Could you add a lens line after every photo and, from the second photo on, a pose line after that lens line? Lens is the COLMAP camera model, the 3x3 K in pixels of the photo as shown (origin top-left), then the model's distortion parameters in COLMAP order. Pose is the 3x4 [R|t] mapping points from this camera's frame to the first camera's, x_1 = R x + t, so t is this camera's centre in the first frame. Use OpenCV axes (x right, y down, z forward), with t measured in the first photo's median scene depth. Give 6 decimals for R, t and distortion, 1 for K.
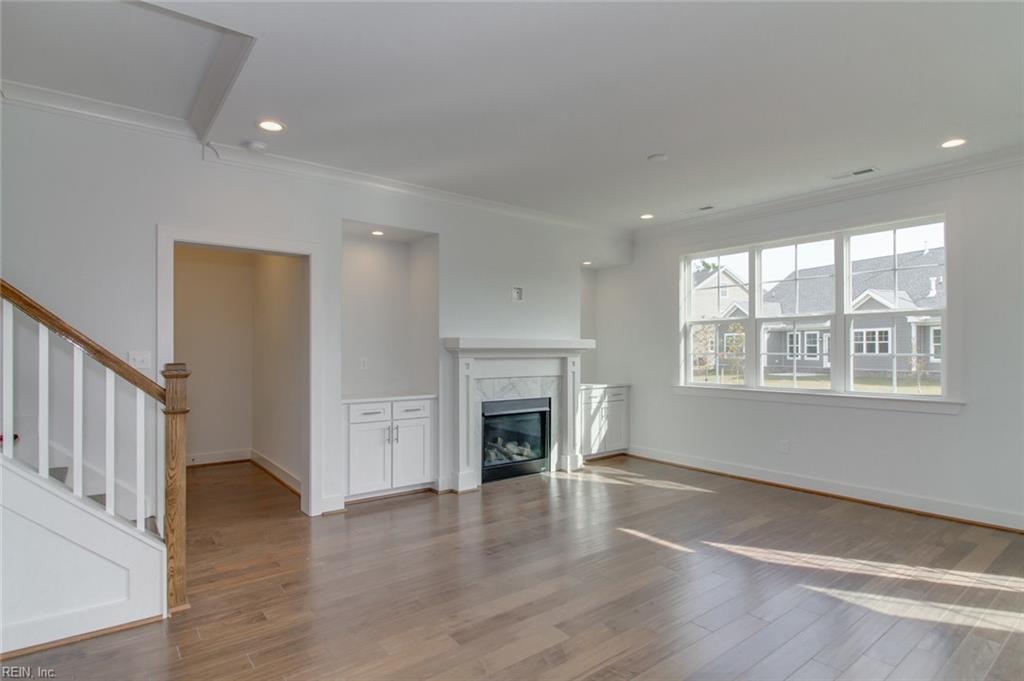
lens RADIAL K [[538.9, 0, 512.0], [0, 538.9, 340.5], [0, 0, 1]] dist [-0.001064, -0.000390]
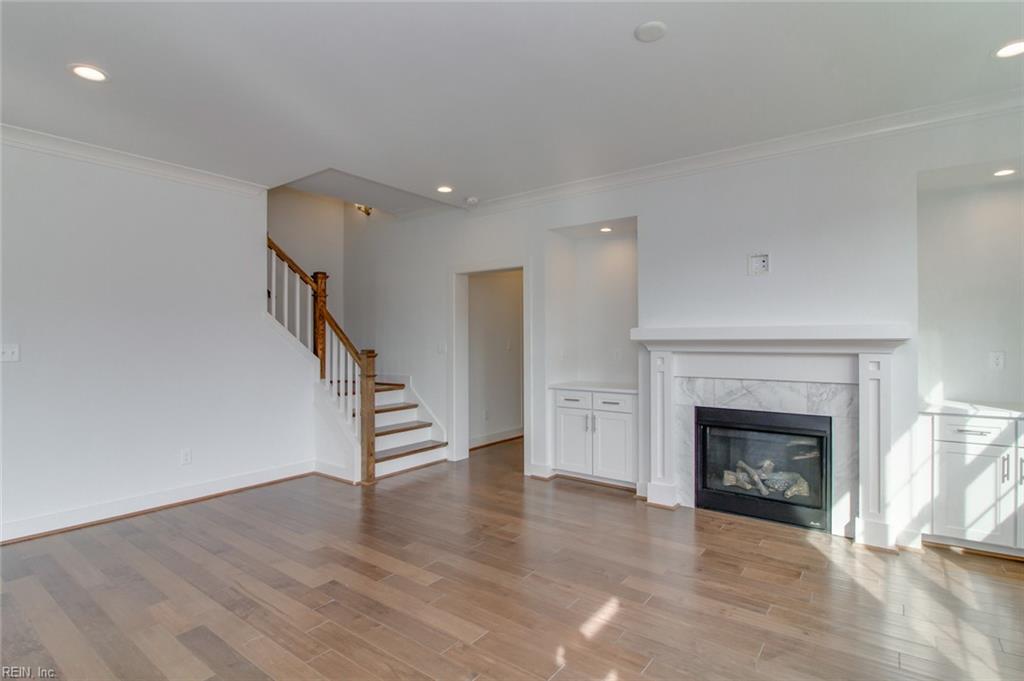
lens RADIAL K [[500.2, 0, 519.2], [0, 500.2, 337.7], [0, 0, 1]] dist [-0.000956, -0.000313]
pose [[0.270283, -0.013778, -0.962682, 0.622911], [0.014369, 0.999844, -0.010276, 0.015598], [0.962674, -0.011055, 0.270439, 0.562059]]
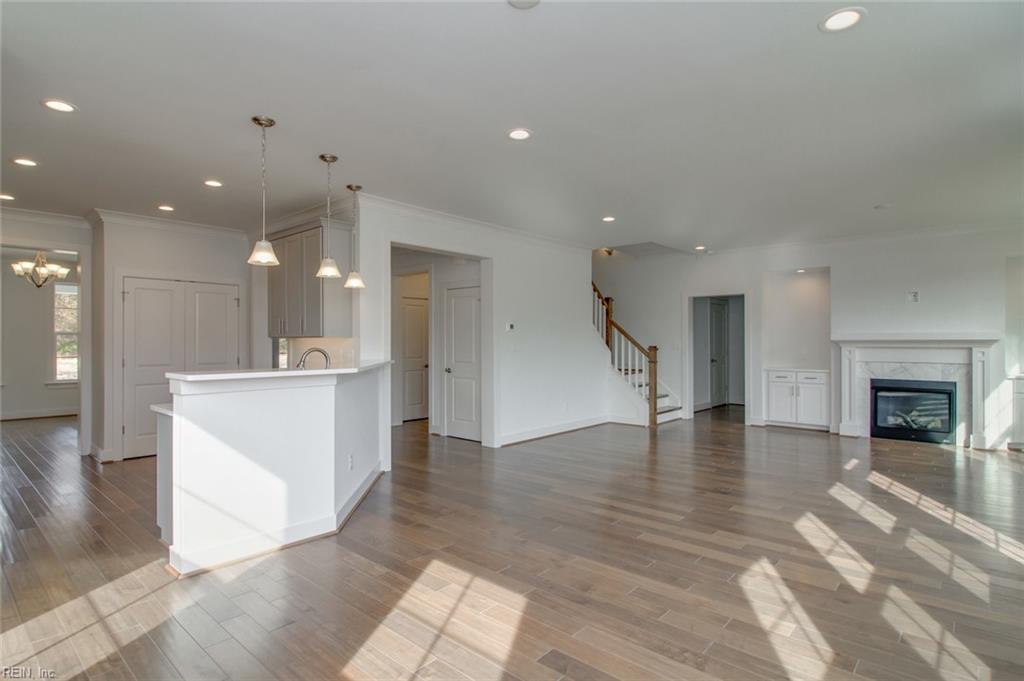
lens RADIAL K [[529.1, 0, 527.4], [0, 529.1, 338.1], [0, 0, 1]] dist [0.001345, -0.006901]
pose [[0.186124, -0.010820, -0.982467, 1.174484], [0.014192, 0.999865, -0.008324, 0.008189], [0.982424, -0.012394, 0.186252, -0.136852]]
